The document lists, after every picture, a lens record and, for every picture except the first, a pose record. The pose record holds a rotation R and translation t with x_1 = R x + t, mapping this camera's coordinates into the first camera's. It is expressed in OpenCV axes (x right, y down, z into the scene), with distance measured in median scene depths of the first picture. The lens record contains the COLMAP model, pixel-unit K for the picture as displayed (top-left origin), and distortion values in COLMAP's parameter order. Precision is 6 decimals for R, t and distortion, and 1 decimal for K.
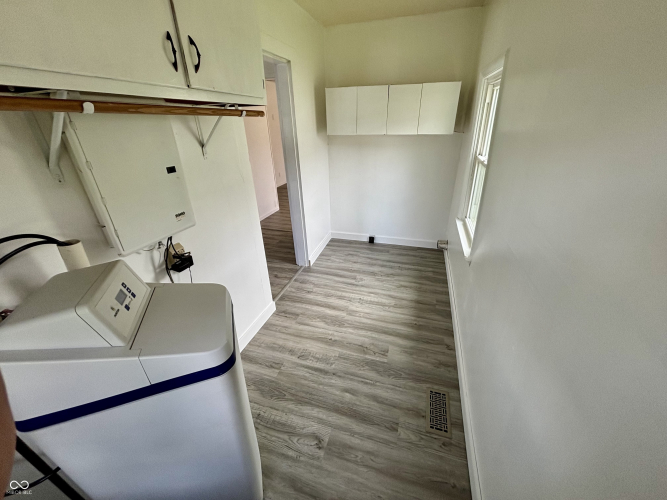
lens RADIAL K [[269.8, 0, 334.2], [0, 269.8, 248.0], [0, 0, 1]] dist [0.000243, -0.000617]
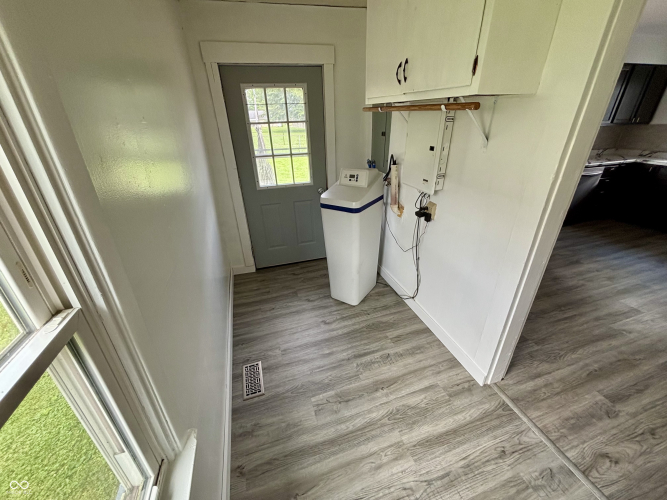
lens RADIAL K [[269.8, 0, 334.2], [0, 269.8, 248.0], [0, 0, 1]] dist [0.000243, -0.000617]
pose [[-0.812532, 0.296331, -0.501976, 0.405050], [-0.210109, 0.654376, 0.726393, -0.520678], [0.543734, 0.695687, -0.469440, 1.051725]]
